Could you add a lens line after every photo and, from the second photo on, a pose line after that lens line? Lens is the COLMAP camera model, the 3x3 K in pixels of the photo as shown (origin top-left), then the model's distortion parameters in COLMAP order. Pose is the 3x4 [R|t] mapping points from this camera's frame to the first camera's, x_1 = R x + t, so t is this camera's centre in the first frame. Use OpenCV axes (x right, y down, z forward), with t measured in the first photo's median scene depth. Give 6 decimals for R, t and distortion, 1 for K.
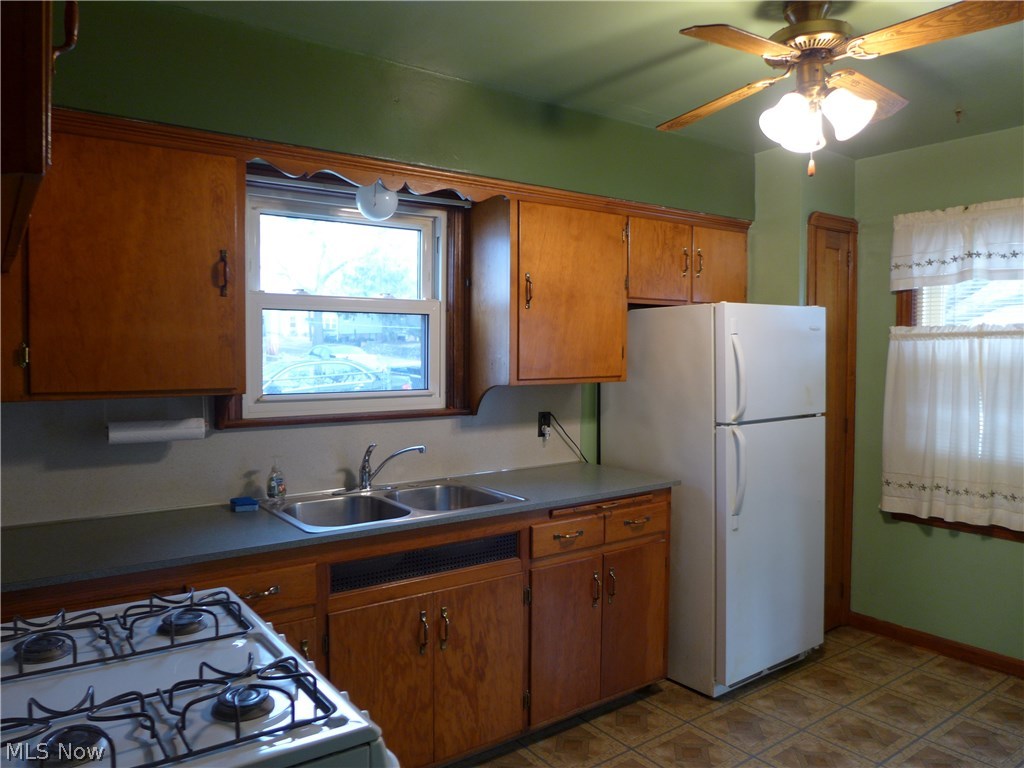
lens RADIAL K [[736.3, 0, 511.4], [0, 736.3, 381.1], [0, 0, 1]] dist [-0.051052, 0.016120]
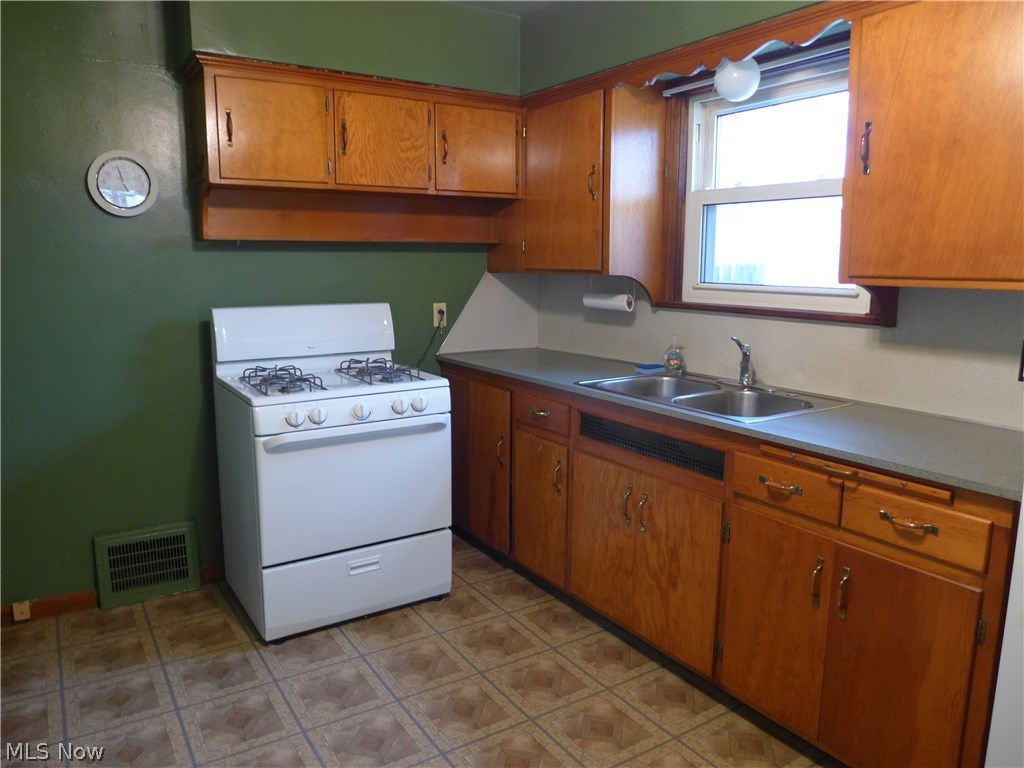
lens RADIAL K [[736.3, 0, 511.9], [0, 736.3, 383.4], [0, 0, 1]] dist [-0.051052, 0.016120]
pose [[-0.057789, 0.160240, -0.985385, 0.833241], [-0.049661, 0.985351, 0.163146, 0.002215], [0.997093, 0.058363, -0.048985, 0.790214]]
